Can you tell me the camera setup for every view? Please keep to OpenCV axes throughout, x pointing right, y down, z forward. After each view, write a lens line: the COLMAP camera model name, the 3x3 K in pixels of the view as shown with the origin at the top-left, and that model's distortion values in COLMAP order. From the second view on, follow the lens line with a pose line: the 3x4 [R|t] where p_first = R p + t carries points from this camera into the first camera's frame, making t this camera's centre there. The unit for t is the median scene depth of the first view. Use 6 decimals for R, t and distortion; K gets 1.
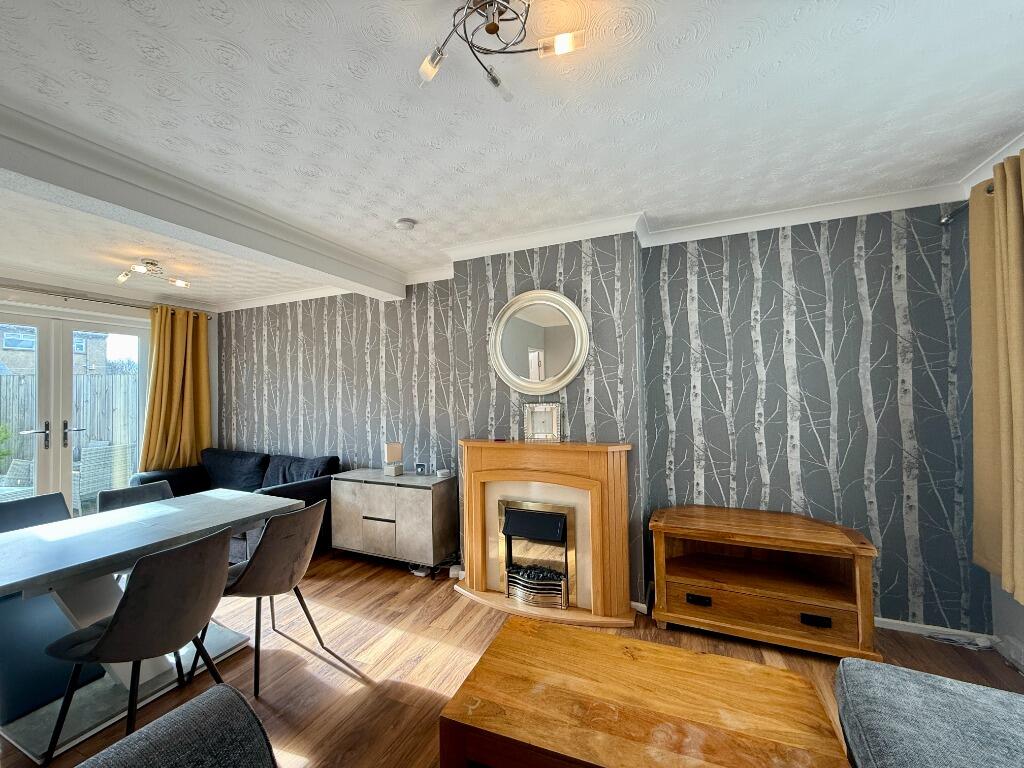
lens RADIAL K [[413.8, 0, 512.2], [0, 413.8, 381.7], [0, 0, 1]] dist [0.006069, 0.000496]
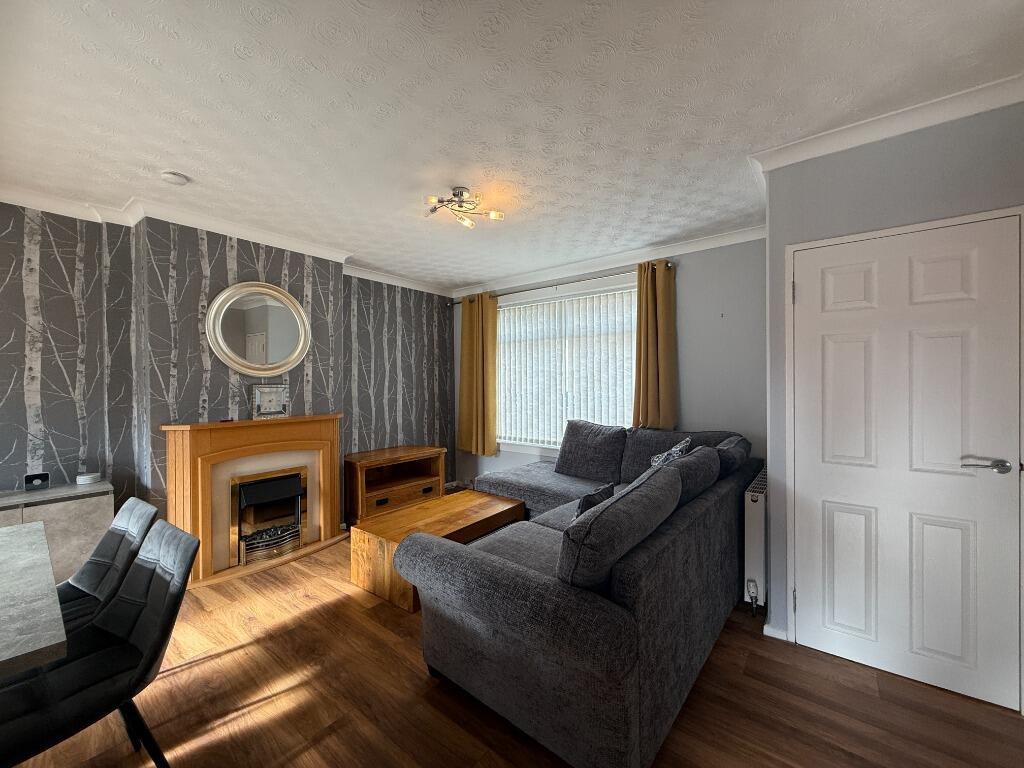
lens RADIAL K [[413.8, 0, 512.2], [0, 413.8, 381.7], [0, 0, 1]] dist [0.006069, 0.000496]
pose [[0.249126, 0.020607, 0.968252, -0.895795], [-0.015152, 0.999734, -0.017379, 0.056661], [-0.968353, -0.010341, 0.249372, 0.076118]]
